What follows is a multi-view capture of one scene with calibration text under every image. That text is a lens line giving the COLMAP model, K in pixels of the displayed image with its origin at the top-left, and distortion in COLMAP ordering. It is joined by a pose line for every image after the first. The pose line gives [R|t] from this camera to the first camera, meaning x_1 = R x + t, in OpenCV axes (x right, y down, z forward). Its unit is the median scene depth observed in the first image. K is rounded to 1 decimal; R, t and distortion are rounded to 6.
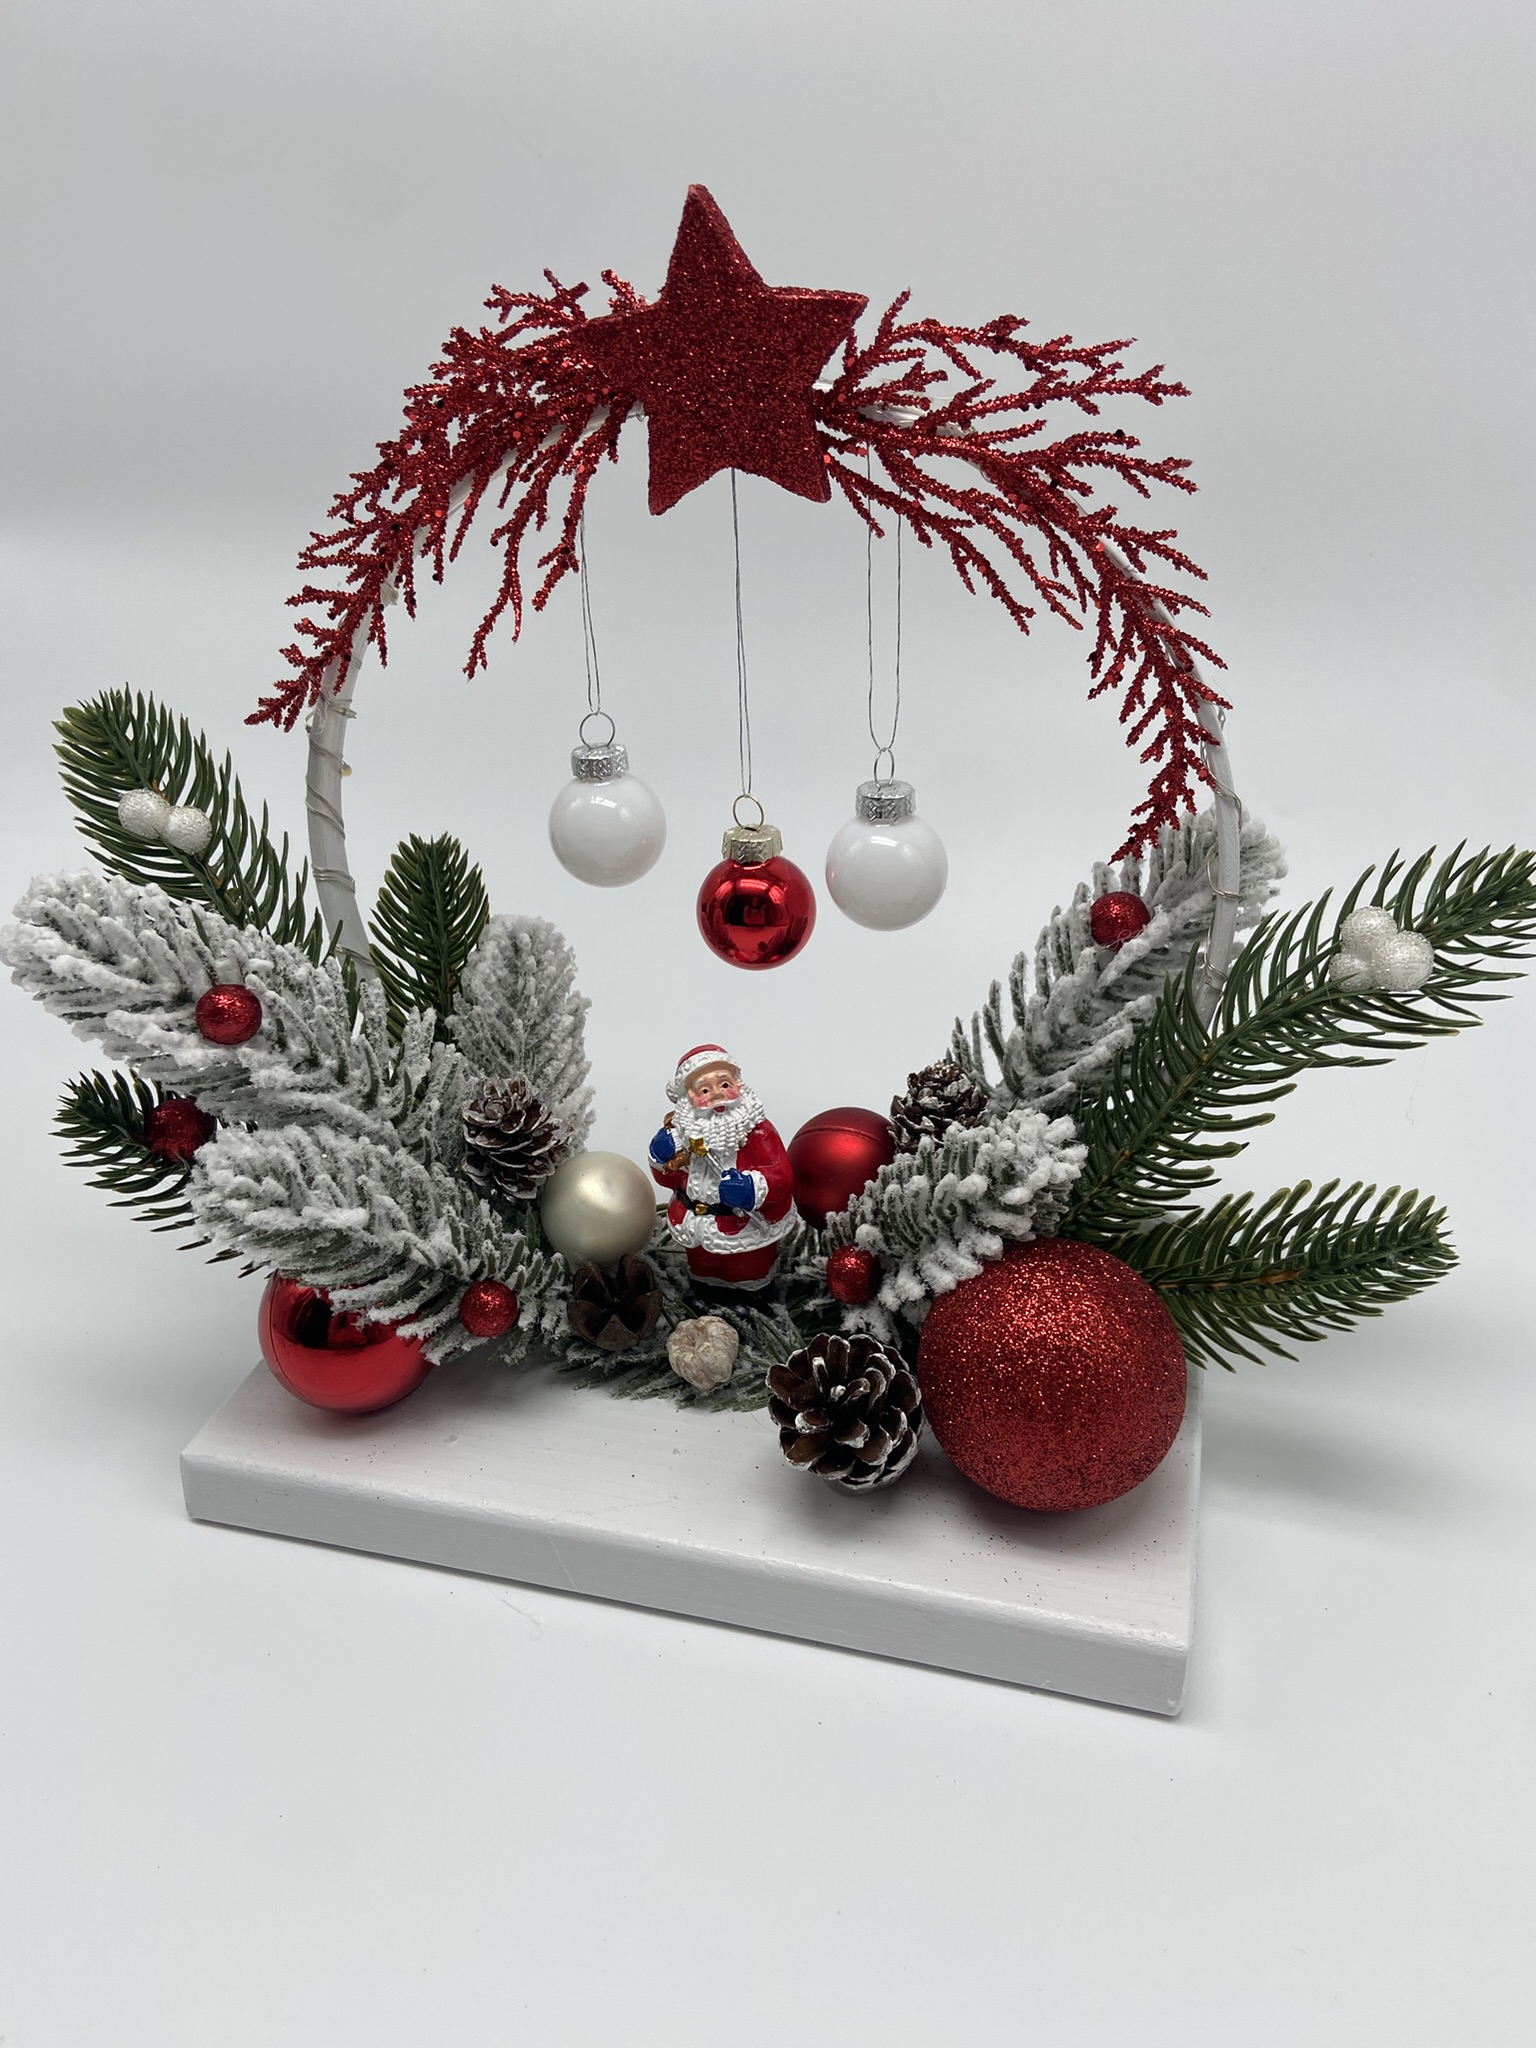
lens RADIAL K [[1636.8, 0, 768.0], [0, 1636.8, 1024.0], [0, 0, 1]] dist [0.153177, -0.241184]
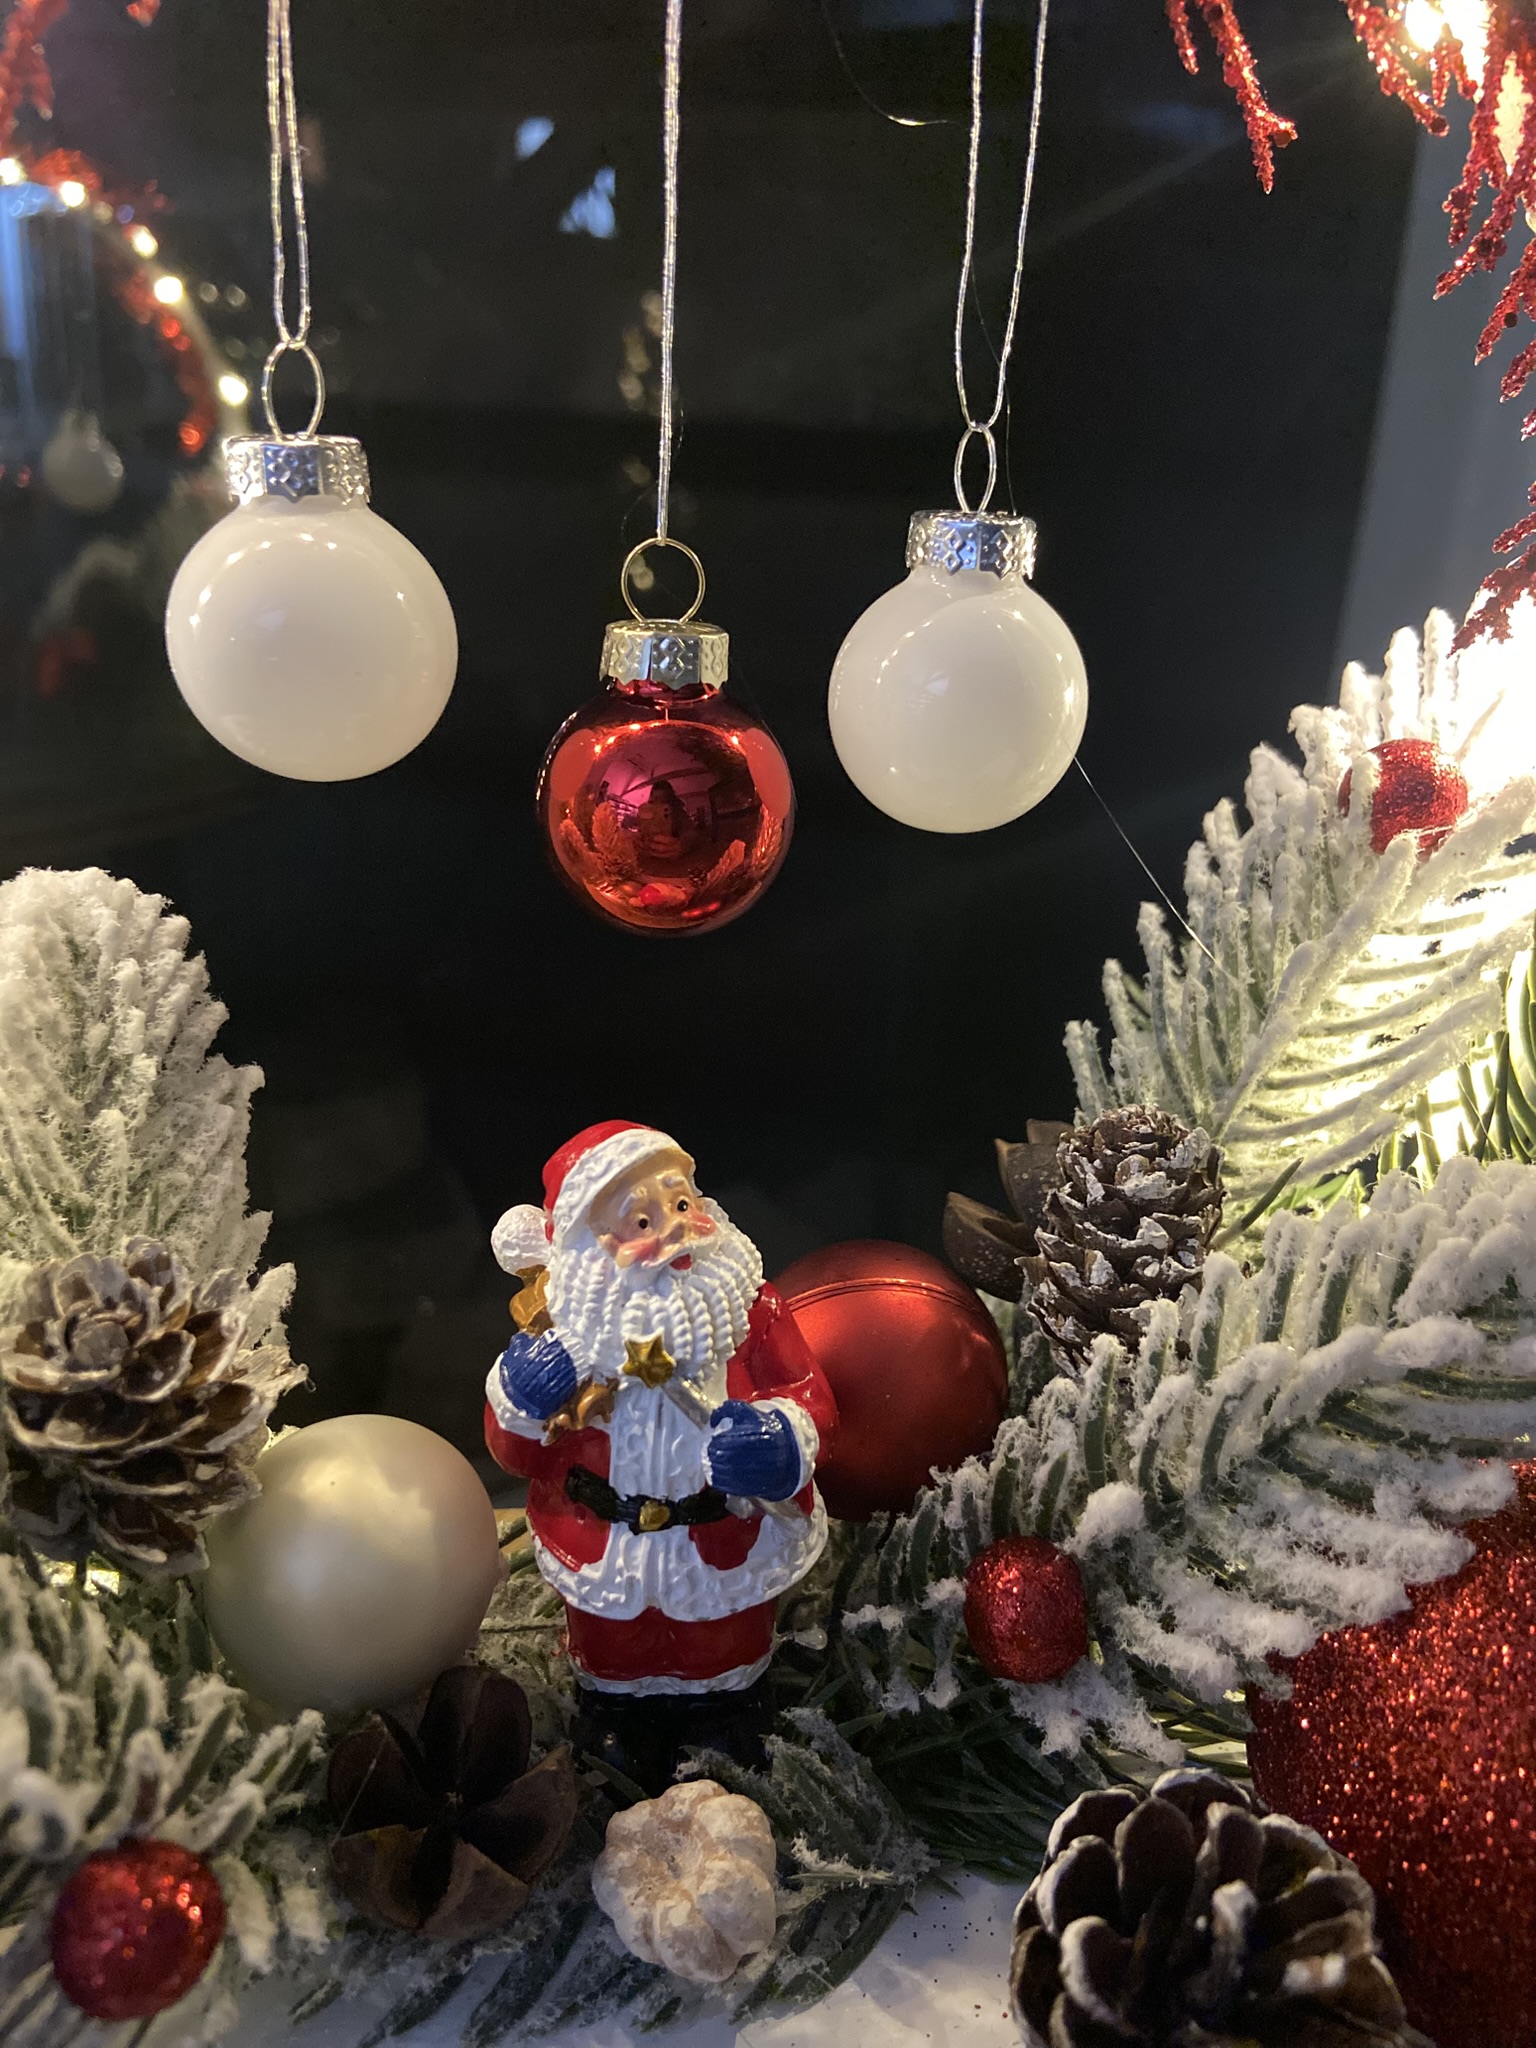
lens RADIAL K [[1636.8, 0, 768.0], [0, 1636.8, 1024.0], [0, 0, 1]] dist [0.153177, -0.241184]
pose [[0.916413, -0.062699, 0.395293, -0.186707], [0.115024, 0.987246, -0.110071, 0.043903], [-0.383350, 0.146339, 0.911936, 0.648769]]
